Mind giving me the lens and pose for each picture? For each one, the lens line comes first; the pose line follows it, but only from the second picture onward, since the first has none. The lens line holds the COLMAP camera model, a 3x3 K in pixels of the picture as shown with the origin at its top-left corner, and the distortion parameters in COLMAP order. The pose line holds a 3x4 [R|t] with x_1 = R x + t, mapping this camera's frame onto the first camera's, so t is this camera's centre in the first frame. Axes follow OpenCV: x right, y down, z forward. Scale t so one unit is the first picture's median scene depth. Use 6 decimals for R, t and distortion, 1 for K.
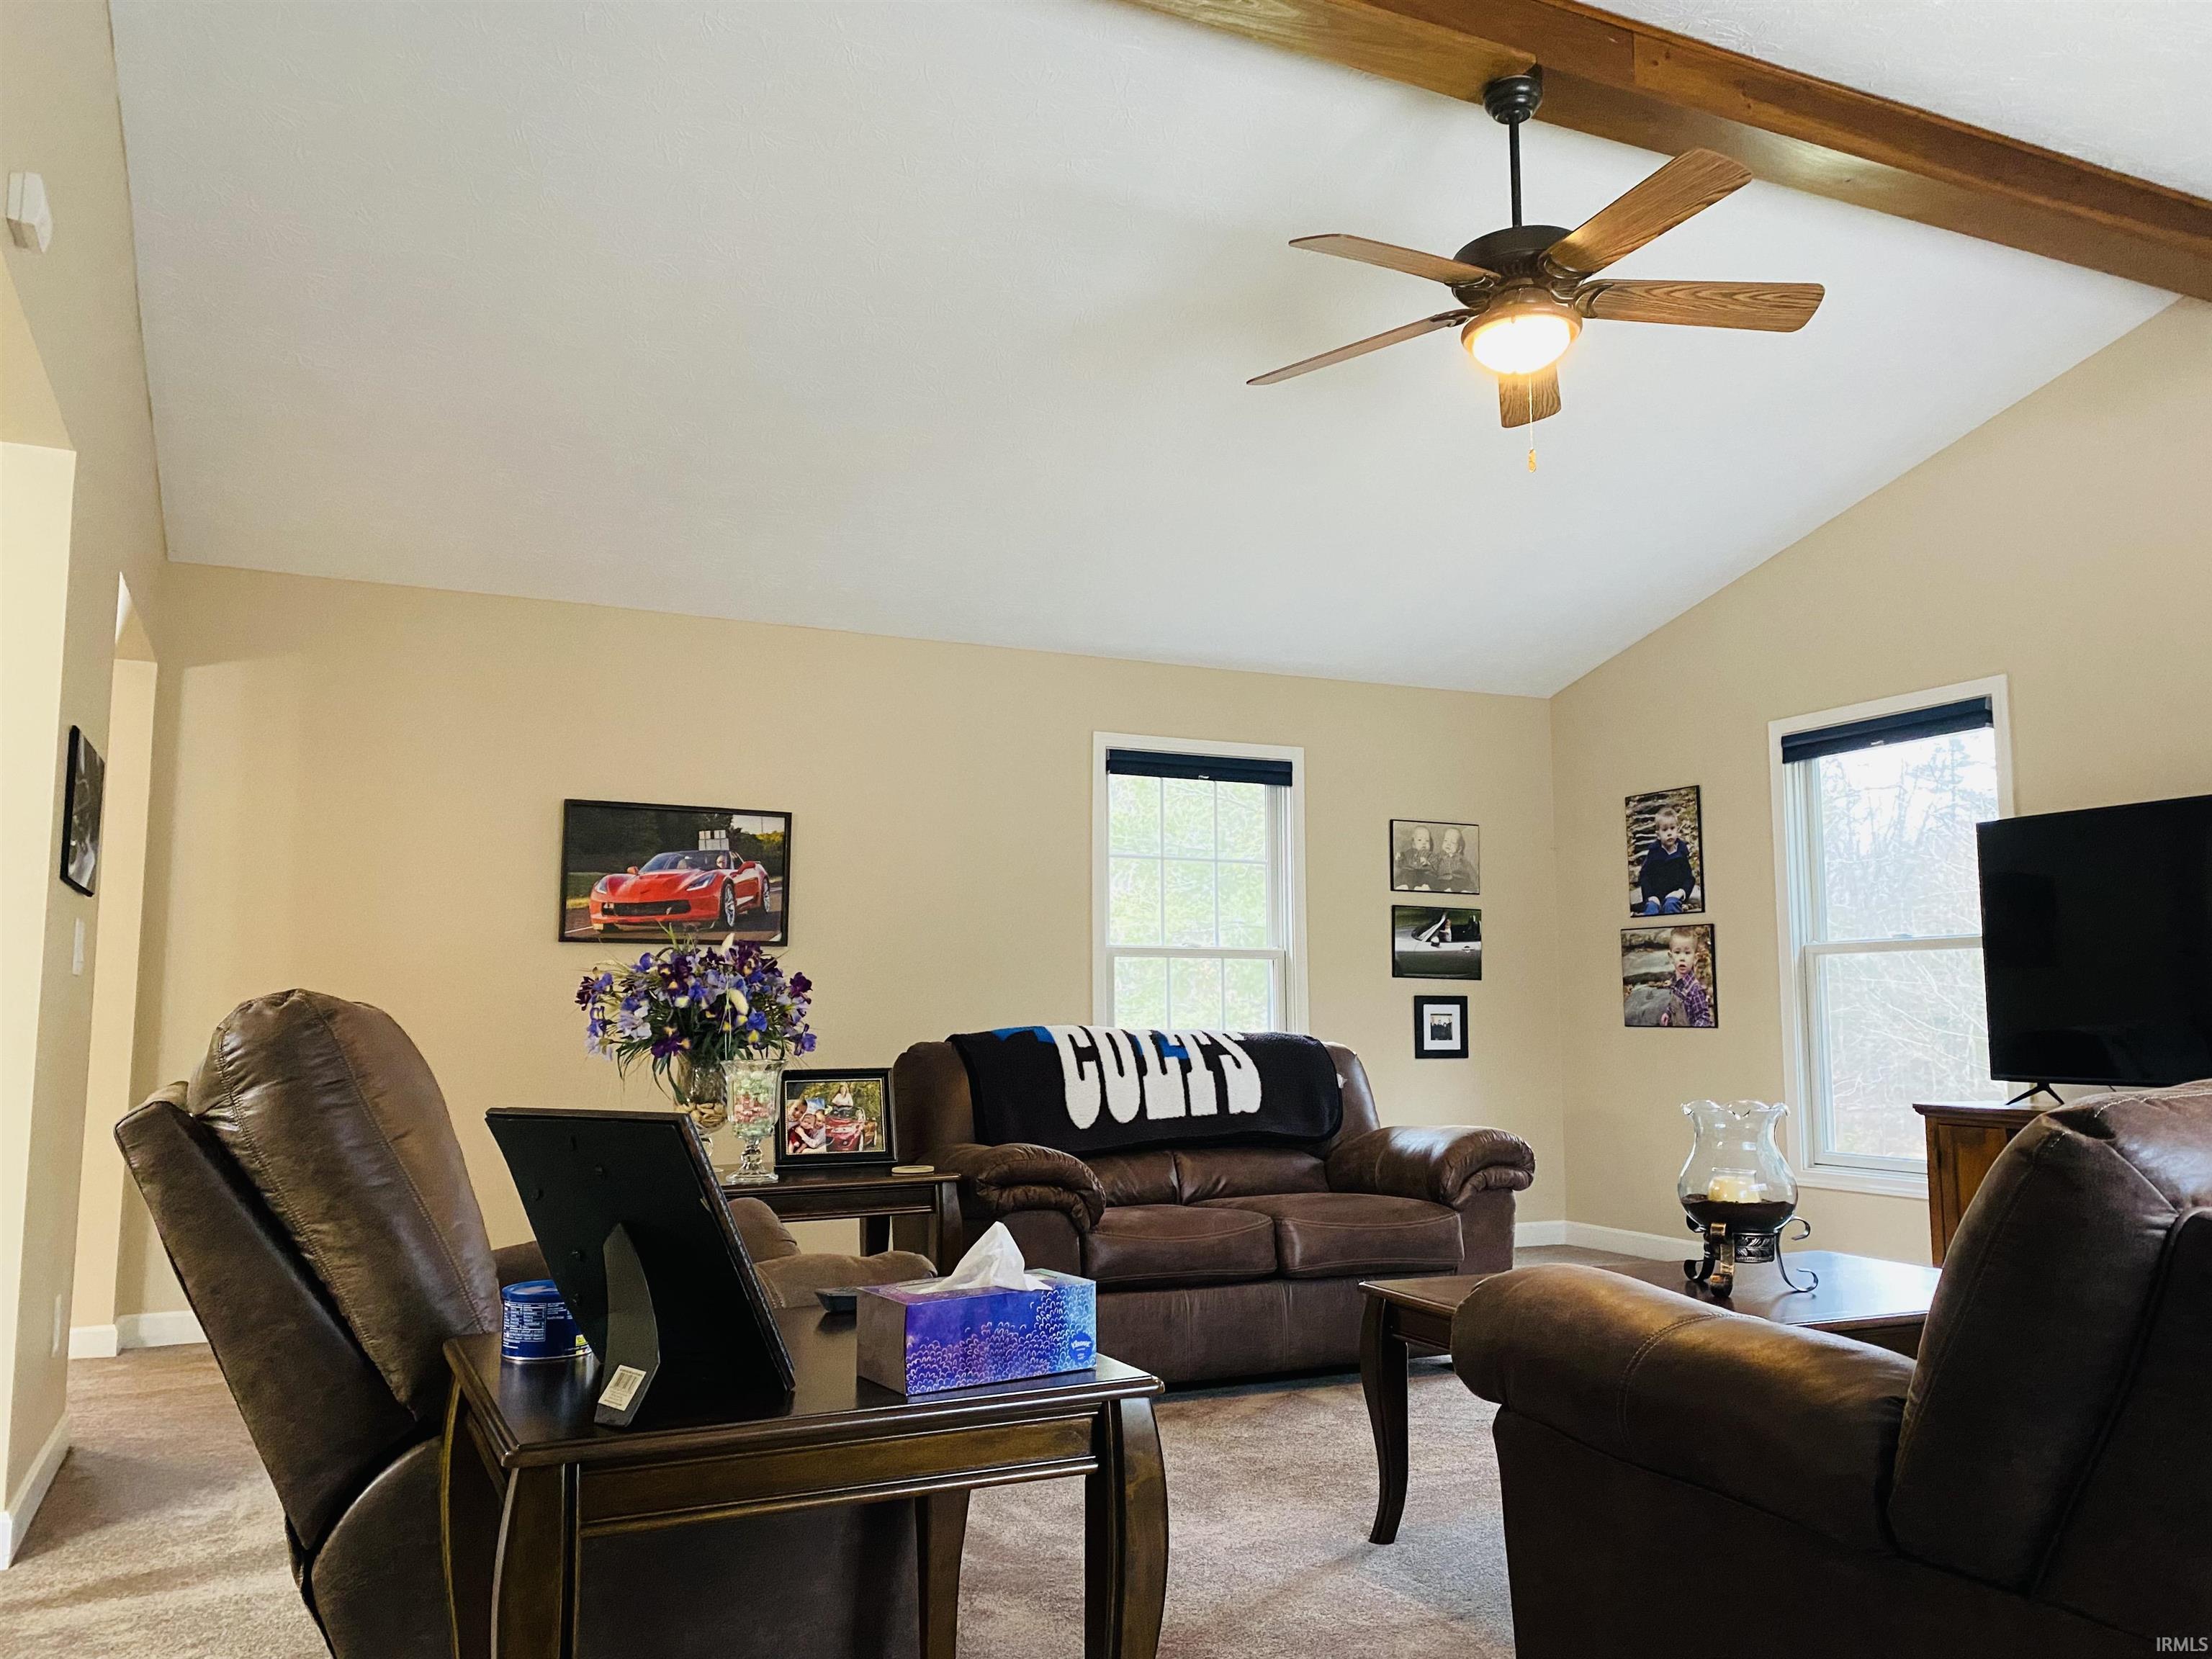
lens RADIAL K [[1676.9, 0, 1098.0], [0, 1676.9, 848.7], [0, 0, 1]] dist [0.060067, -0.057080]
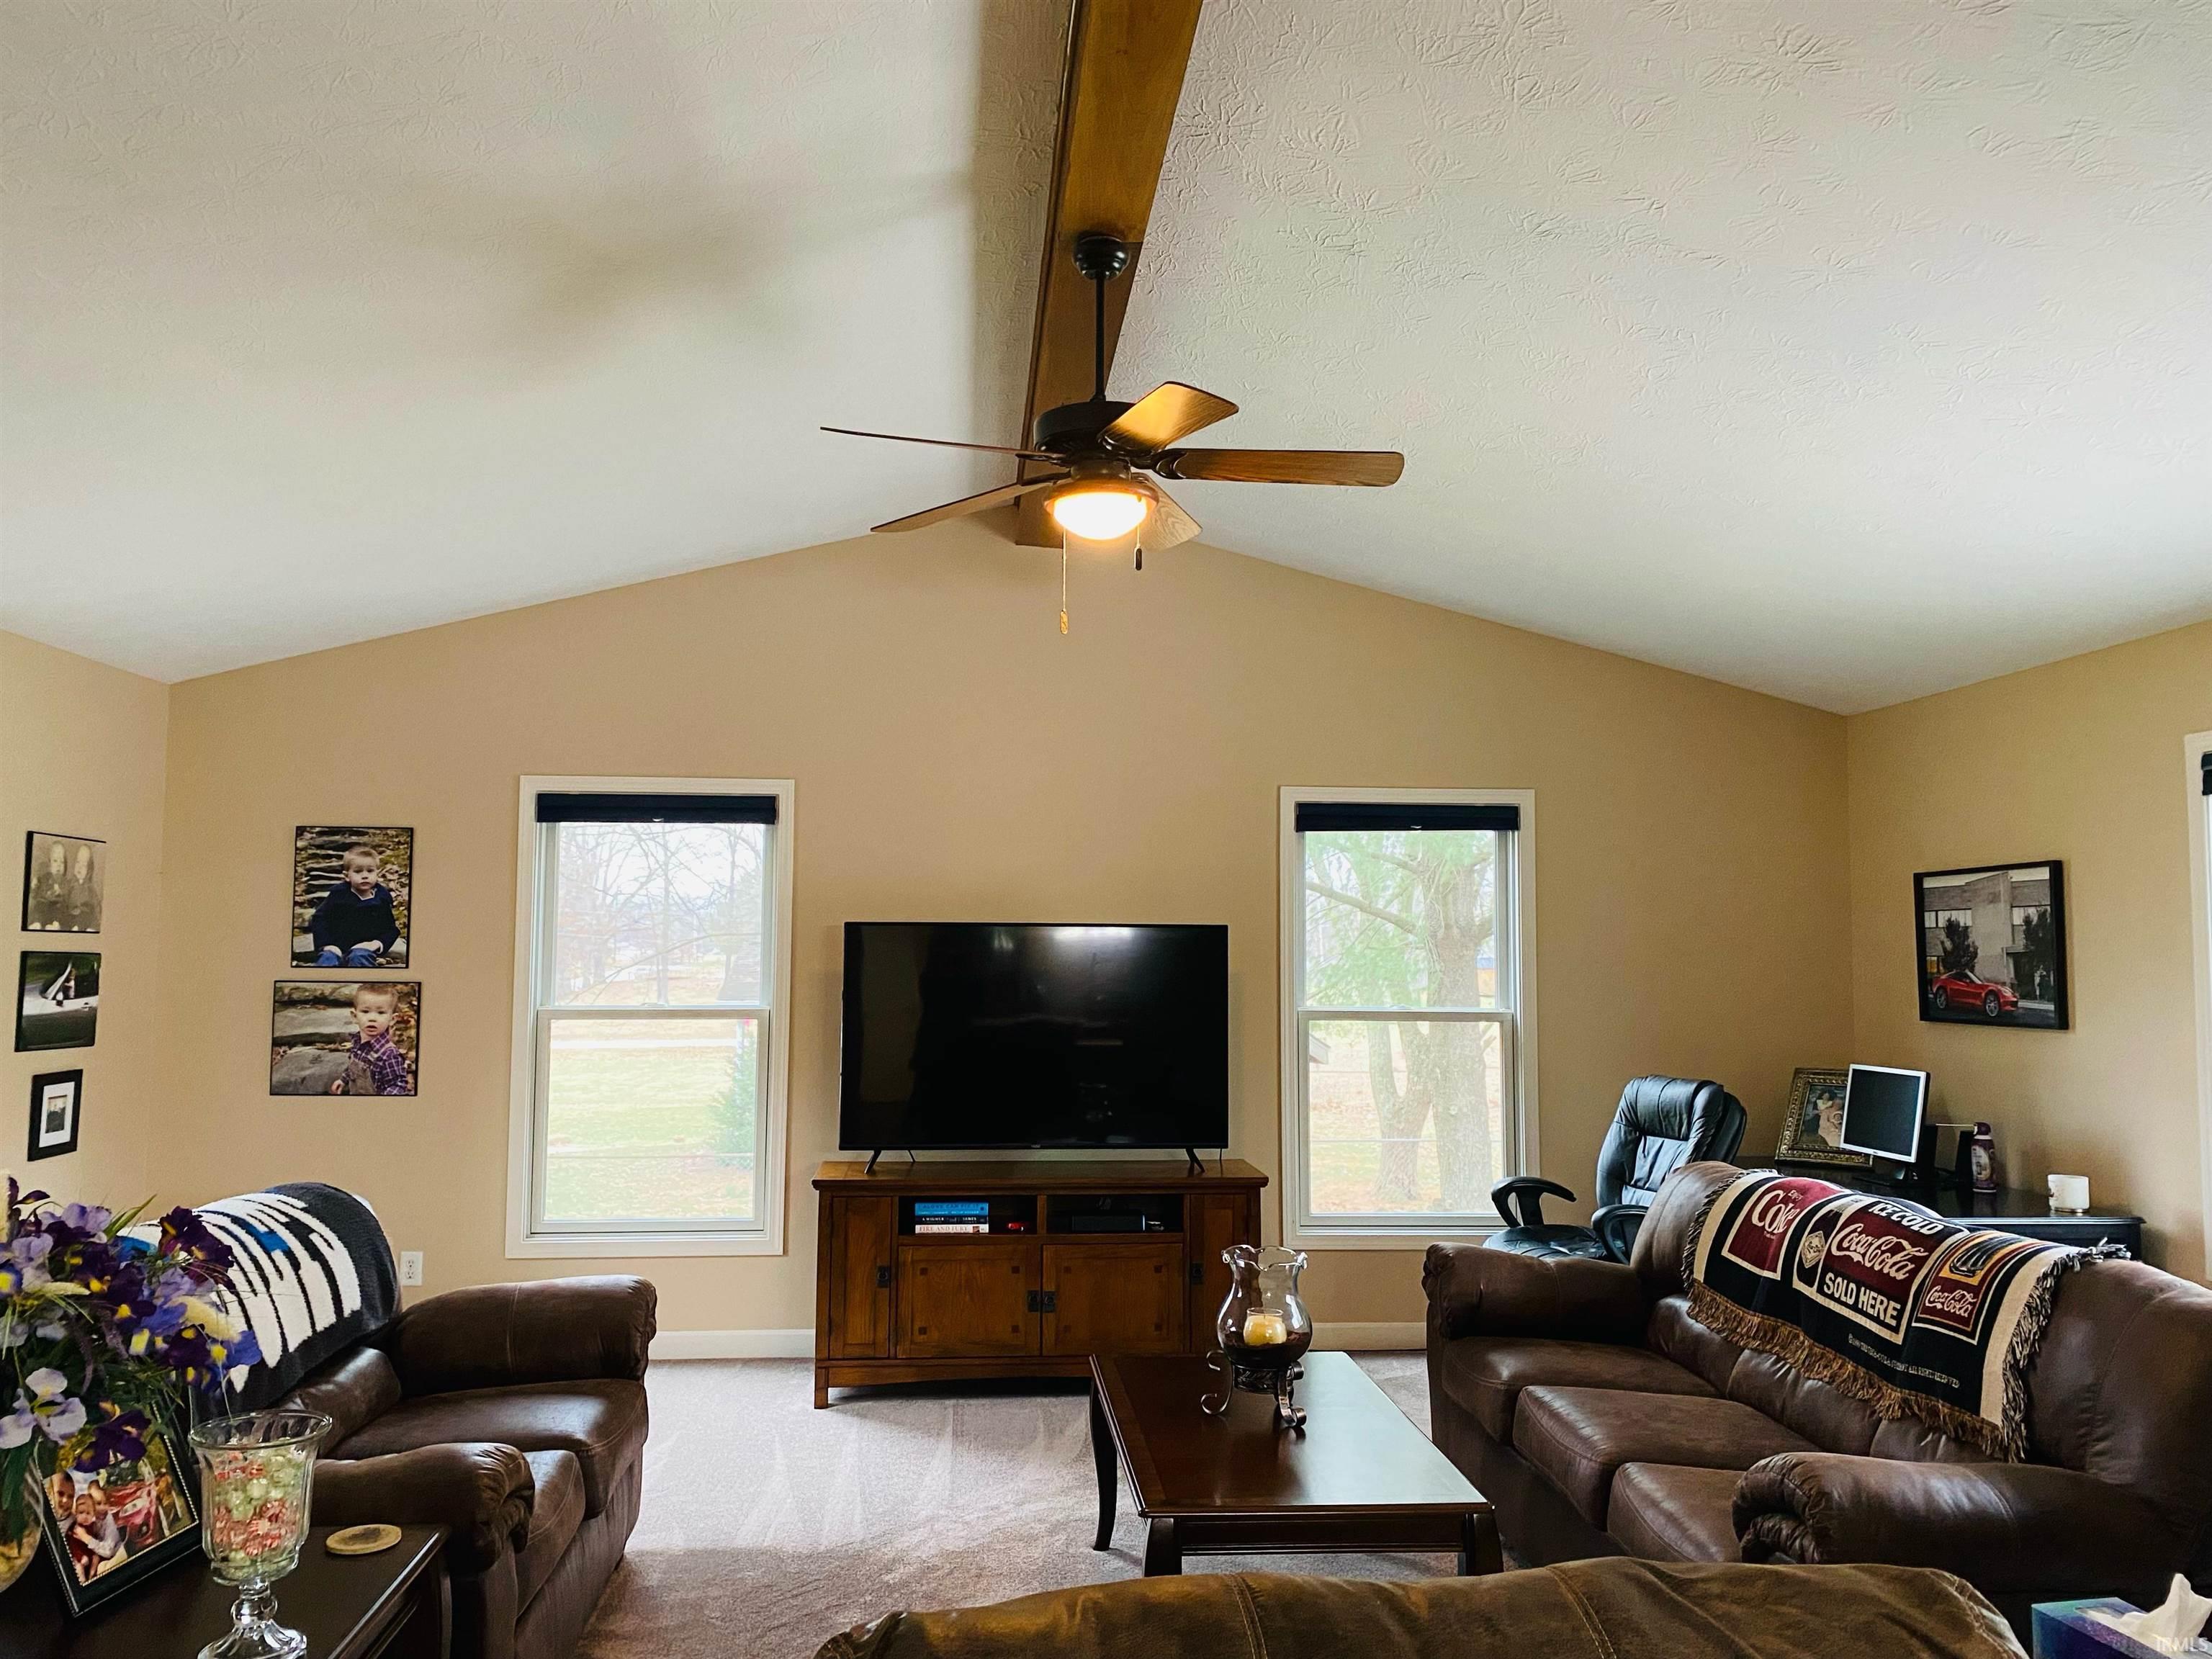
lens RADIAL K [[1676.9, 0, 1070.0], [0, 1676.9, 869.9], [0, 0, 1]] dist [0.060067, -0.057080]
pose [[0.361139, 0.050826, 0.931126, -0.349867], [-0.102616, 0.994615, -0.014492, -0.037128], [-0.926849, -0.090315, 0.364410, 0.334298]]
